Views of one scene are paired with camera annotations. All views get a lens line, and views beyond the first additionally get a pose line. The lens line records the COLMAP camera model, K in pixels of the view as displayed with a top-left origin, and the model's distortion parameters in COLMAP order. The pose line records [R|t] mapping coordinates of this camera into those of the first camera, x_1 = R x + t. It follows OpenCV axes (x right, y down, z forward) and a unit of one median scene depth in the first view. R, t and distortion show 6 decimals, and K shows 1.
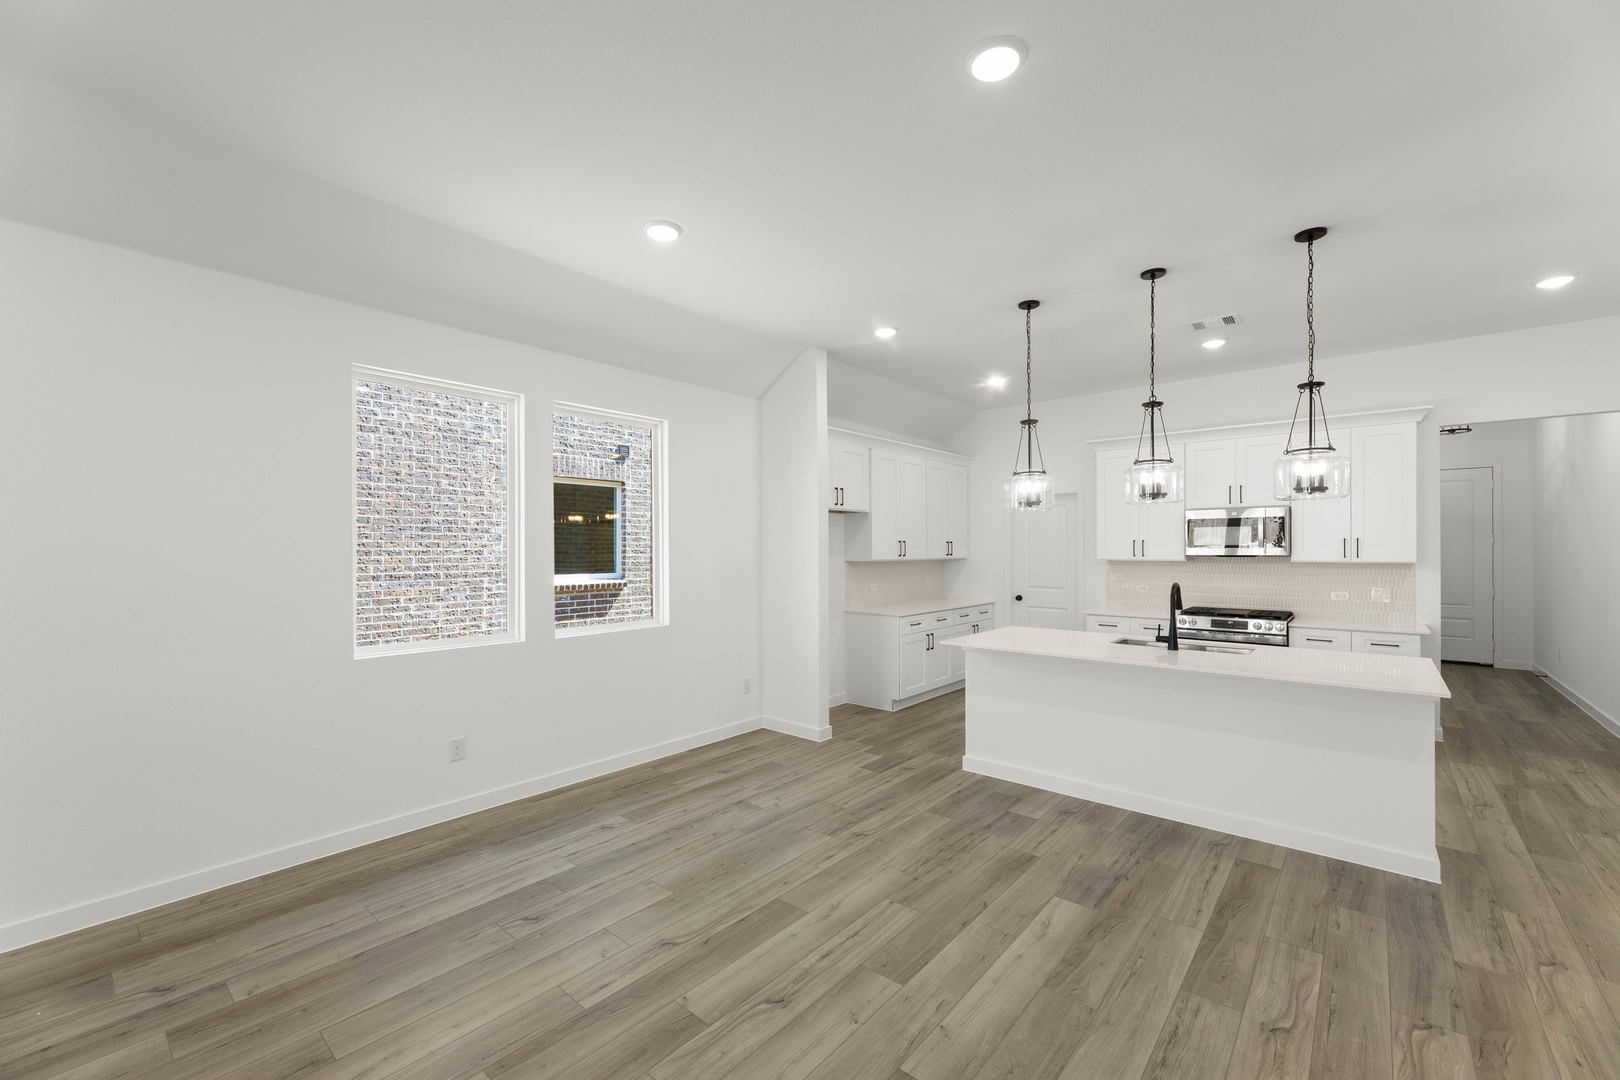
lens RADIAL K [[652.9, 0, 811.1], [0, 652.9, 550.2], [0, 0, 1]] dist [-0.000552, 0.000094]
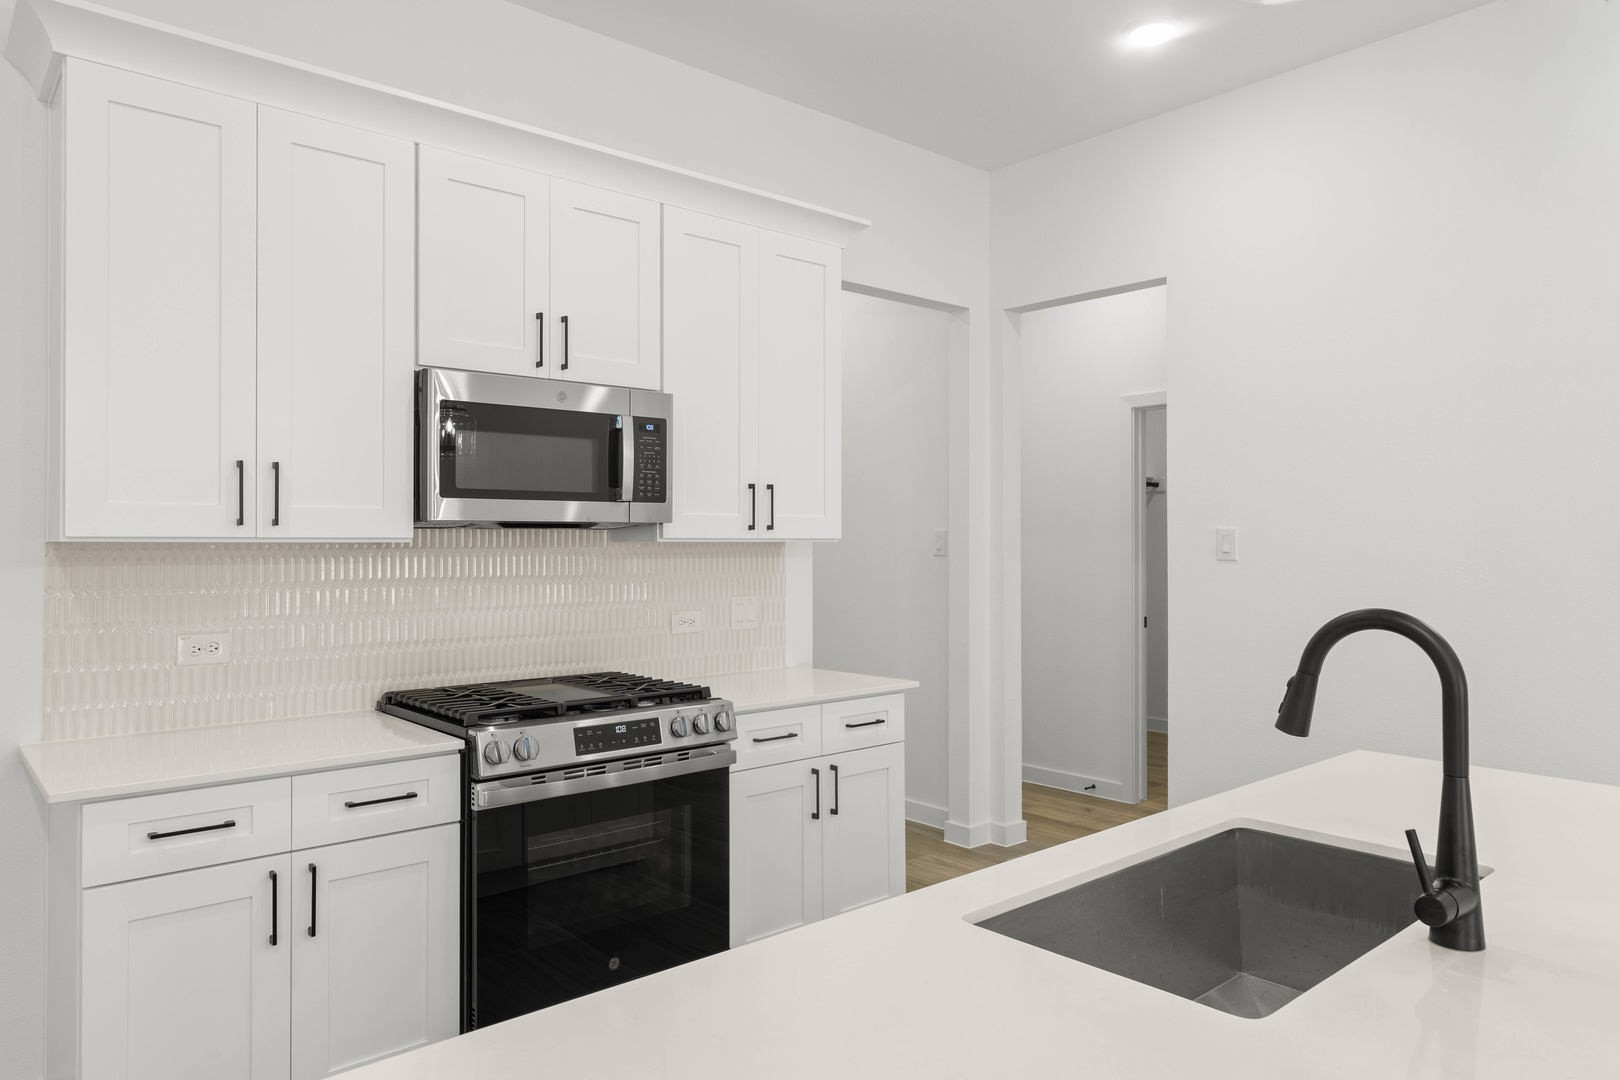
lens RADIAL K [[1054.0, 0, 806.1], [0, 1054.0, 534.1], [0, 0, 1]] dist [-0.001187, 0.000004]
pose [[0.144690, 0.010480, 0.989422, 0.176081], [0.002850, 0.999935, -0.011008, 0.025539], [-0.989473, 0.004413, 0.144651, 1.027605]]
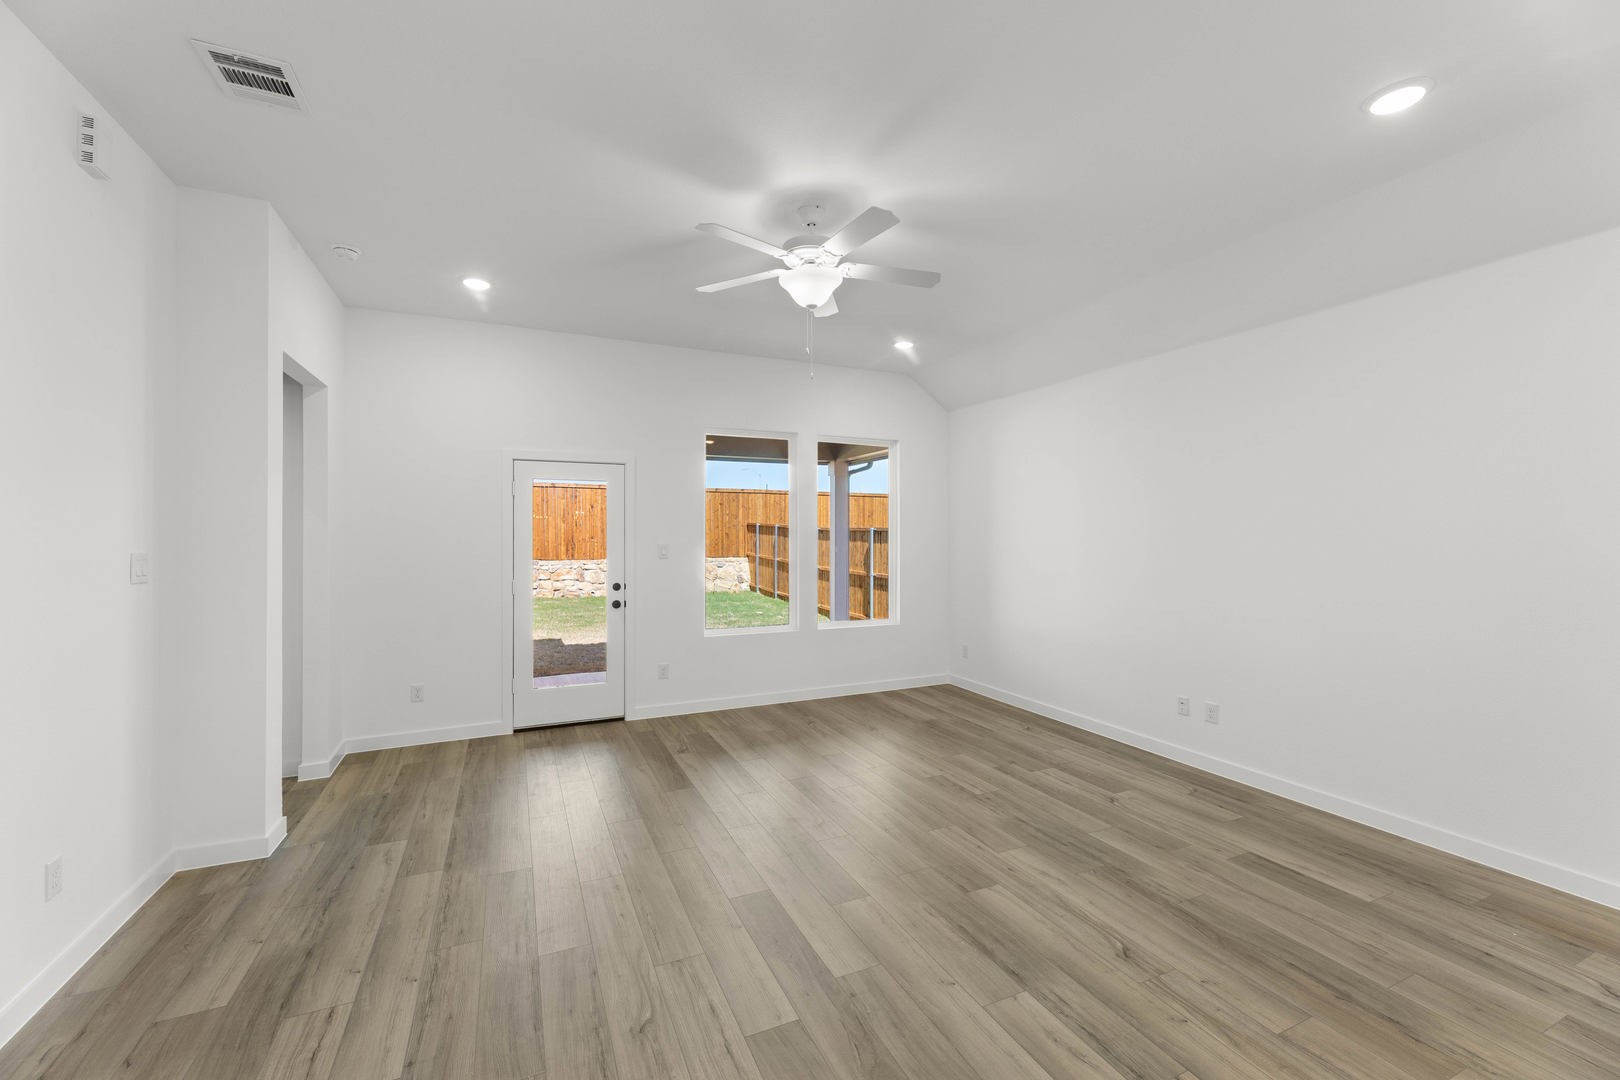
lens RADIAL K [[652.9, 0, 809.5], [0, 652.9, 535.3], [0, 0, 1]] dist [-0.000552, 0.000094]
pose [[-0.418570, 0.003035, -0.908179, 0.187106], [-0.001663, 0.999990, 0.004108, 0.001691], [0.908183, 0.003230, -0.418561, 0.171306]]
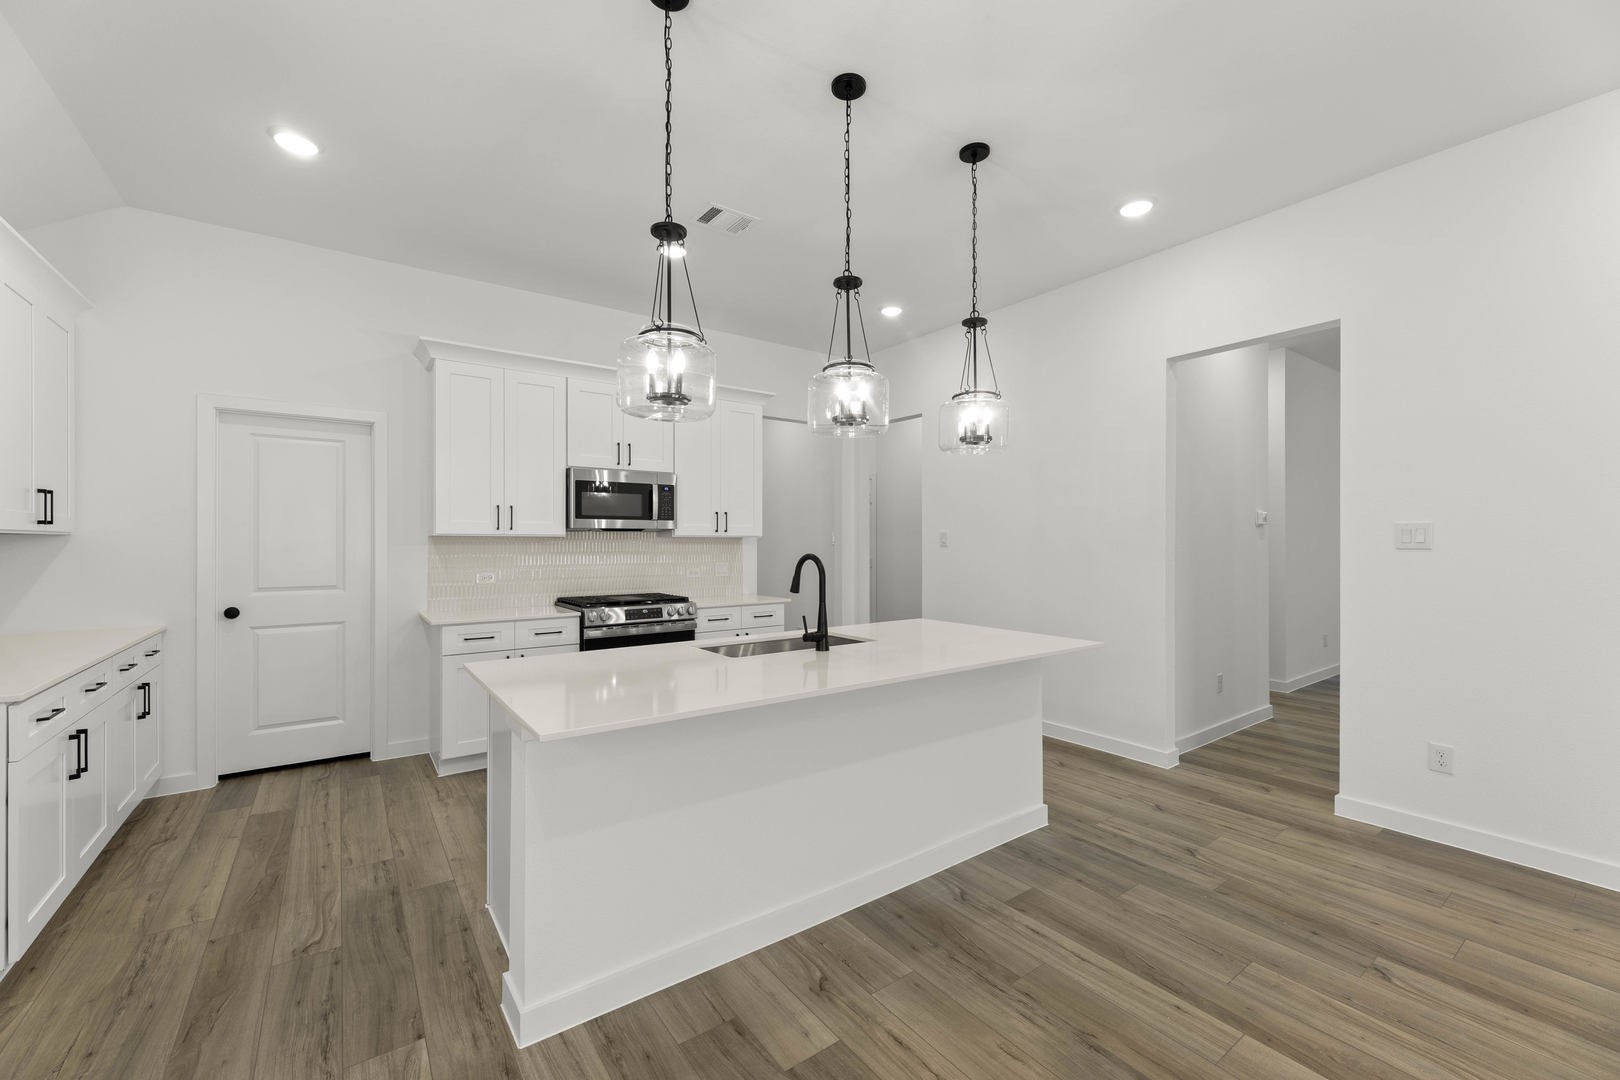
lens RADIAL K [[652.9, 0, 806.4], [0, 652.9, 542.3], [0, 0, 1]] dist [-0.000552, 0.000094]
pose [[0.235959, 0.002087, 0.971761, -0.111221], [0.001692, 0.999995, -0.002558, 0.034909], [-0.971762, 0.002247, 0.235954, 0.760652]]
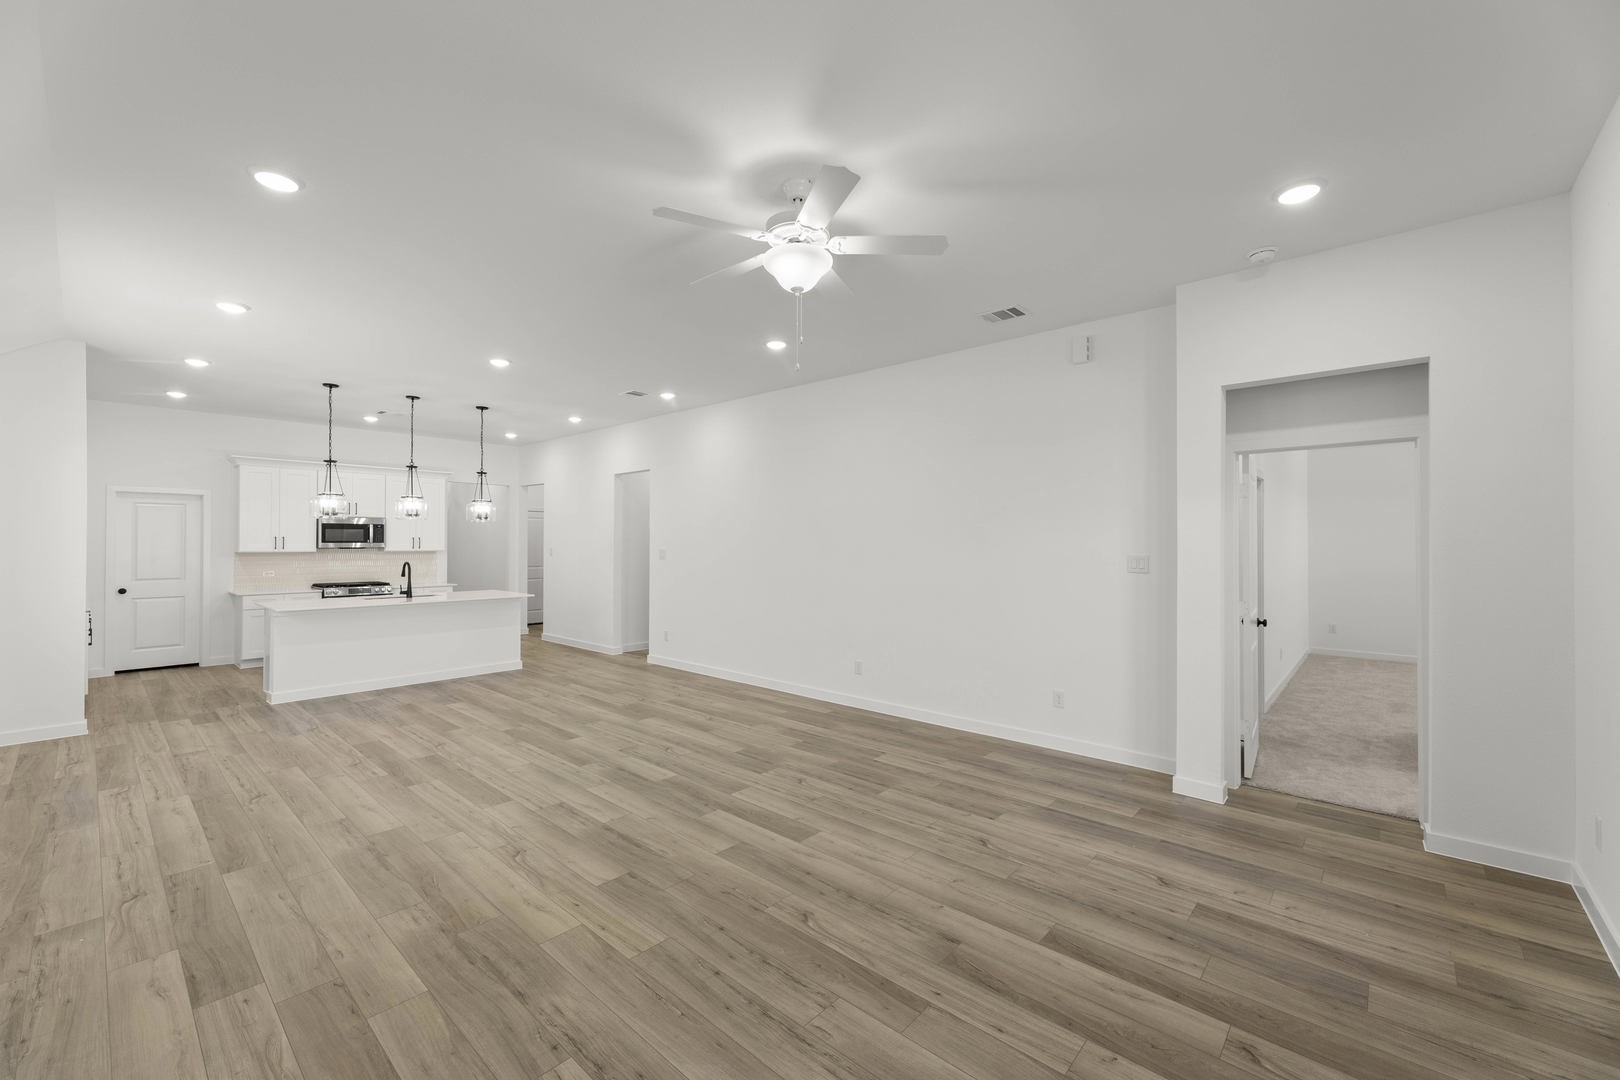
lens RADIAL K [[652.9, 0, 809.1], [0, 652.9, 534.0], [0, 0, 1]] dist [-0.000552, 0.000094]
pose [[0.022440, 0.015615, 0.999626, -1.142899], [0.001899, 0.999876, -0.015661, 0.002543], [-0.999746, 0.002250, 0.022408, -0.160755]]
